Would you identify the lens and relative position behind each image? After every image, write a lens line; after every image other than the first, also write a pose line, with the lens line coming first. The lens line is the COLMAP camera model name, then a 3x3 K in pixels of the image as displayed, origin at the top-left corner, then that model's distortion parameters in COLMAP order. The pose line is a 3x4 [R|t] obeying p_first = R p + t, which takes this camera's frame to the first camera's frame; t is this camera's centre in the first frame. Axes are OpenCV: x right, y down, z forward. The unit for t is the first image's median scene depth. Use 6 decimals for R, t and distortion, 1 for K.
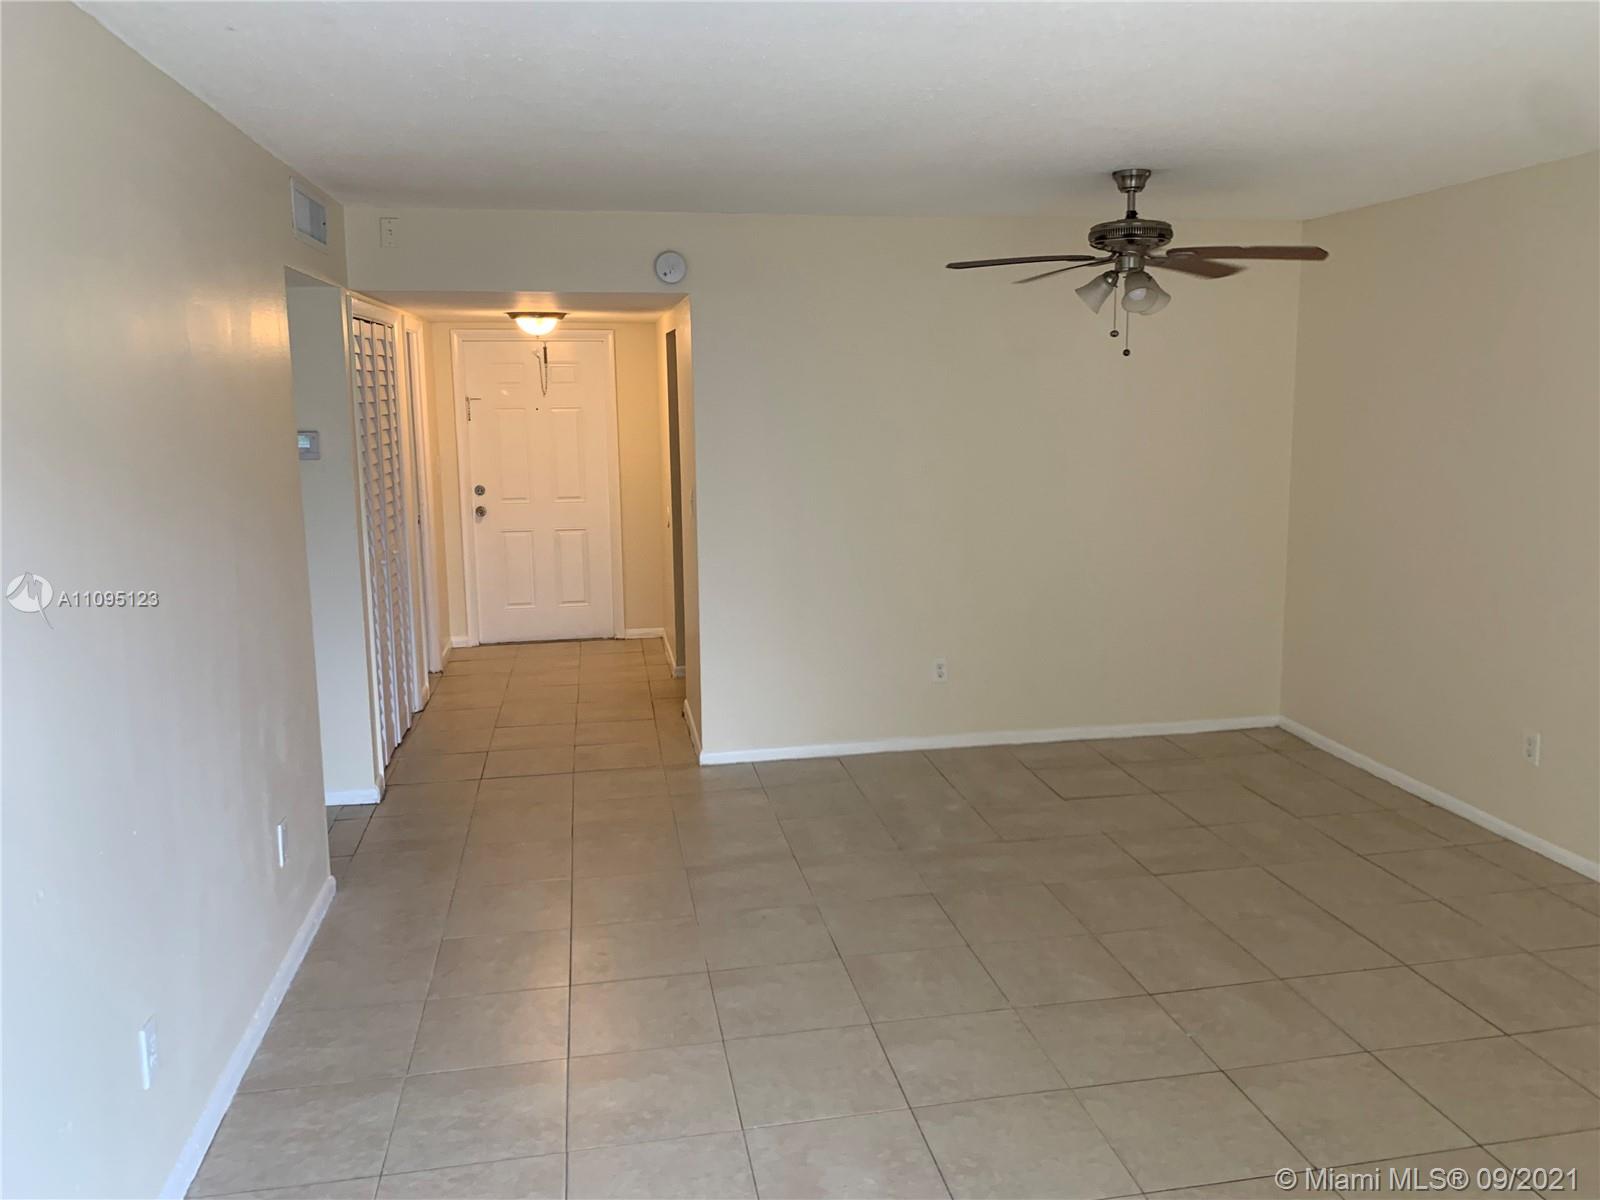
lens RADIAL K [[1218.0, 0, 861.3], [0, 1218.0, 588.8], [0, 0, 1]] dist [0.005464, -0.008622]
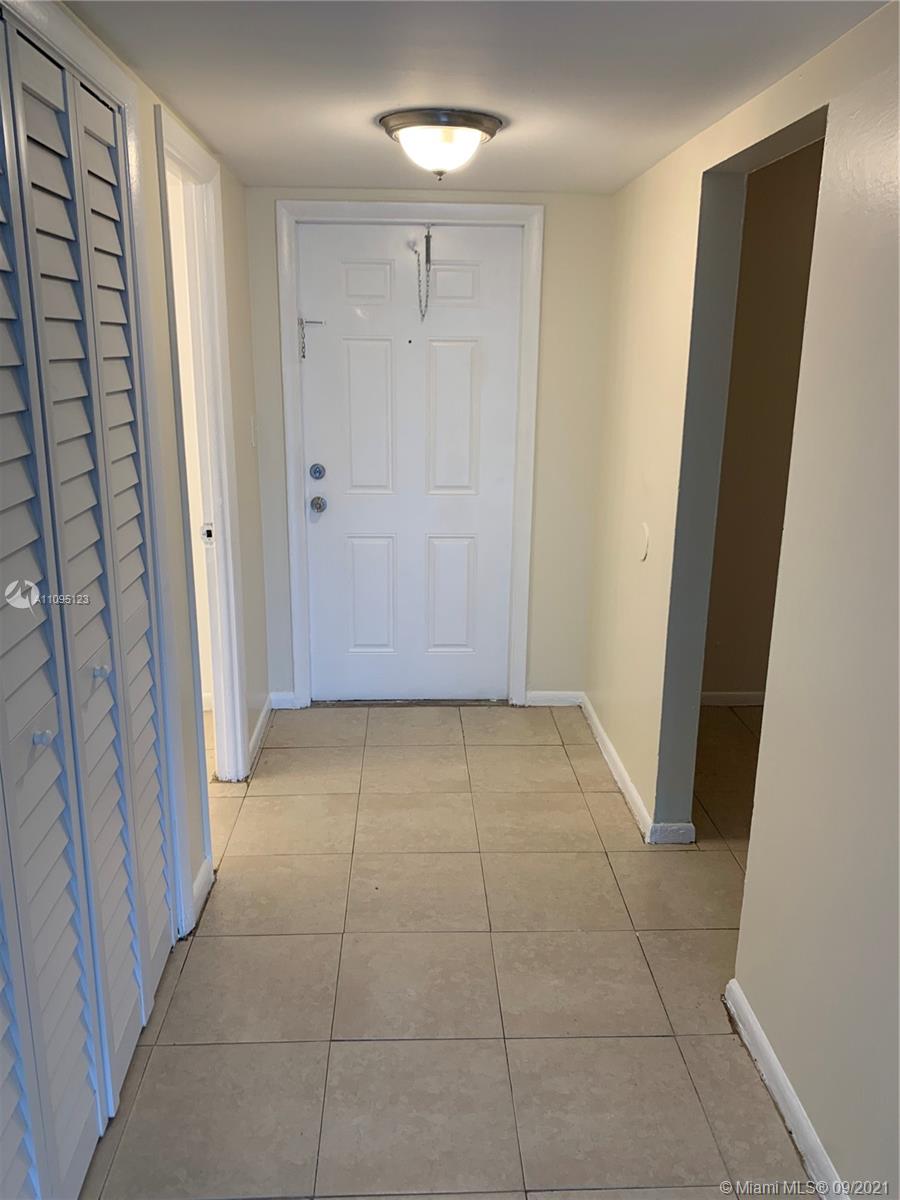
lens RADIAL K [[913.5, 0, 432.2], [0, 913.5, 612.6], [0, 0, 1]] dist [0.005464, -0.008622]
pose [[0.982351, 0.061774, -0.176554, -0.164564], [-0.040905, 0.991993, 0.119485, -0.067322], [0.182521, -0.110154, 0.977012, 0.534066]]
